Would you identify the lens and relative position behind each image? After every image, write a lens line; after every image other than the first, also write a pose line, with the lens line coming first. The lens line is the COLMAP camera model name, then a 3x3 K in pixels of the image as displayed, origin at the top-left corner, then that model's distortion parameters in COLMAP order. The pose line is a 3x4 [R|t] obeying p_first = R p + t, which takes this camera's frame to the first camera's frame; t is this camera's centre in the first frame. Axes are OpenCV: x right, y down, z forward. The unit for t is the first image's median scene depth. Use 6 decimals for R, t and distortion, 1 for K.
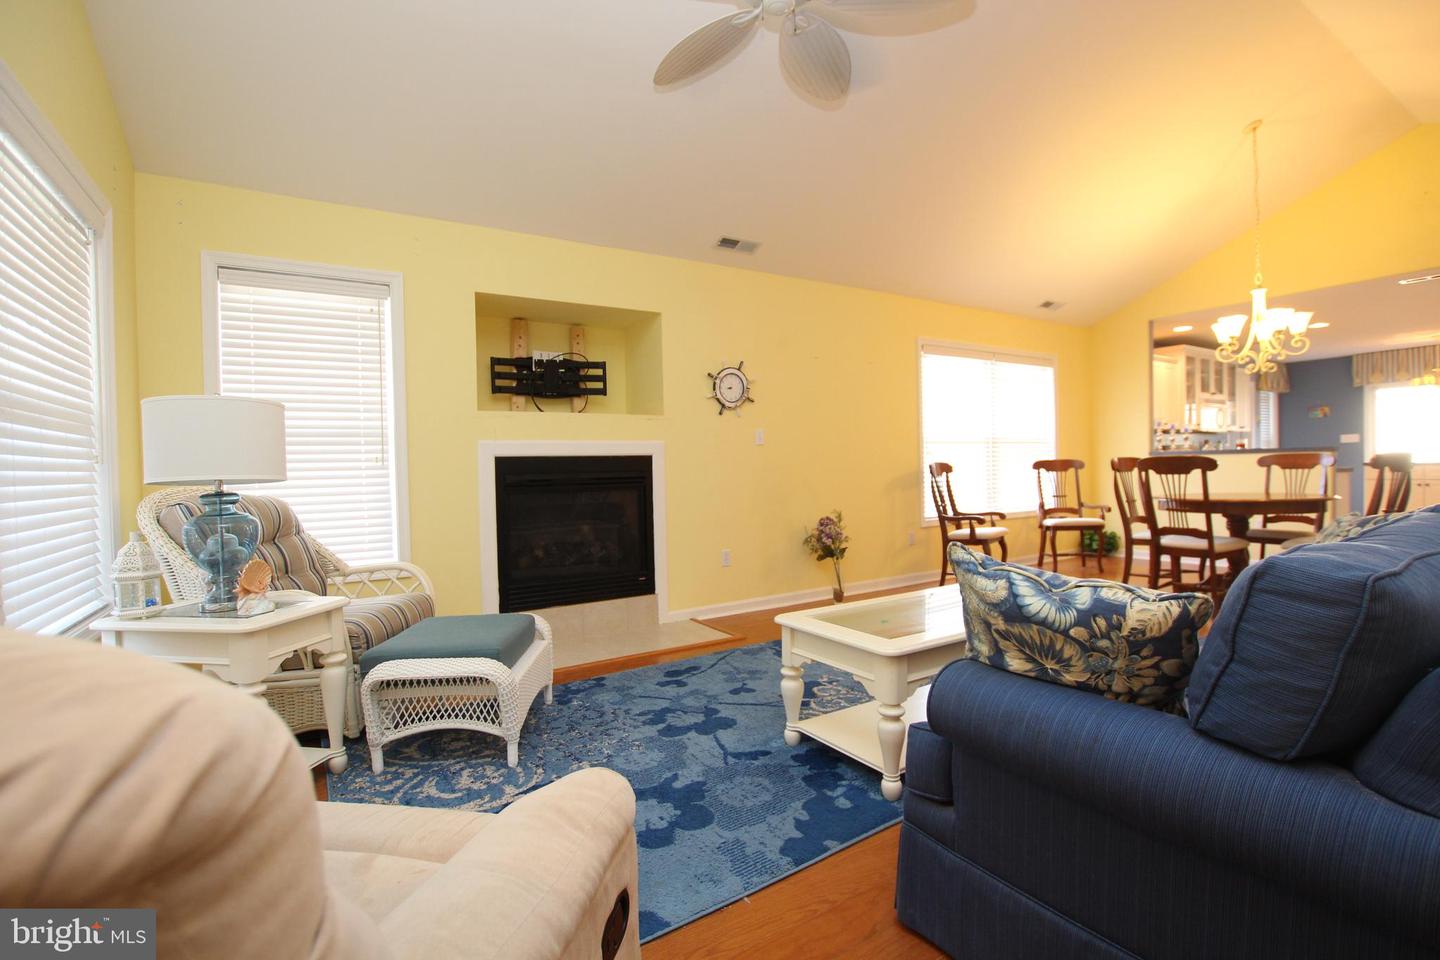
lens RADIAL K [[662.5, 0, 729.6], [0, 662.5, 476.9], [0, 0, 1]] dist [-0.032063, -0.000648]
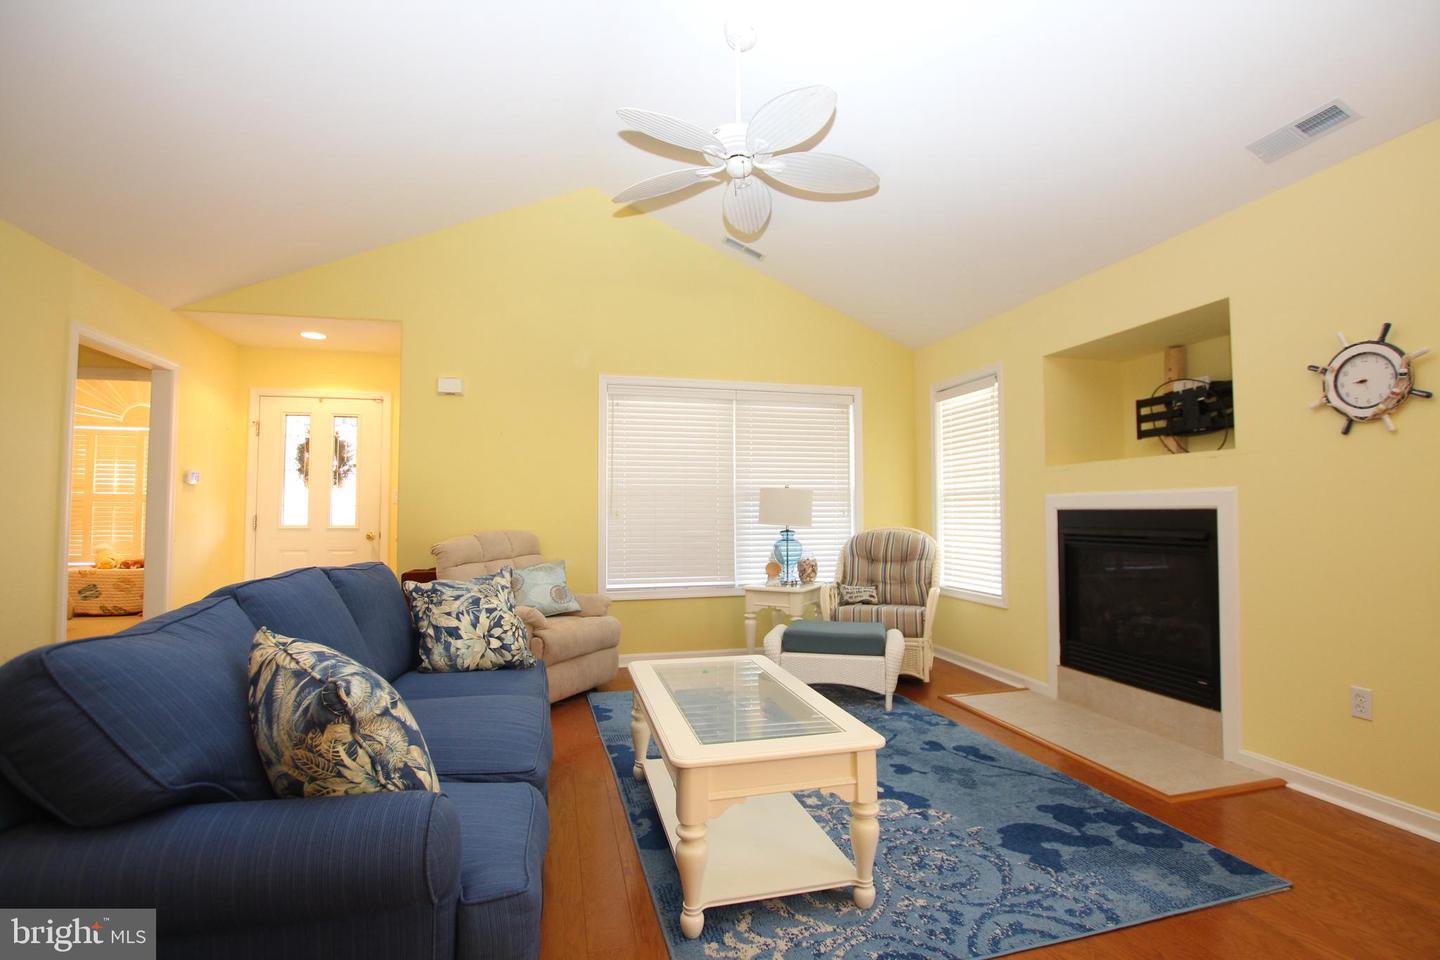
lens RADIAL K [[662.5, 0, 725.9], [0, 662.5, 484.8], [0, 0, 1]] dist [-0.032063, -0.000648]
pose [[-0.297213, -0.017510, -0.954651, 0.684188], [-0.007522, 0.999844, -0.015996, -0.043459], [0.954782, 0.002427, -0.297298, 0.717337]]
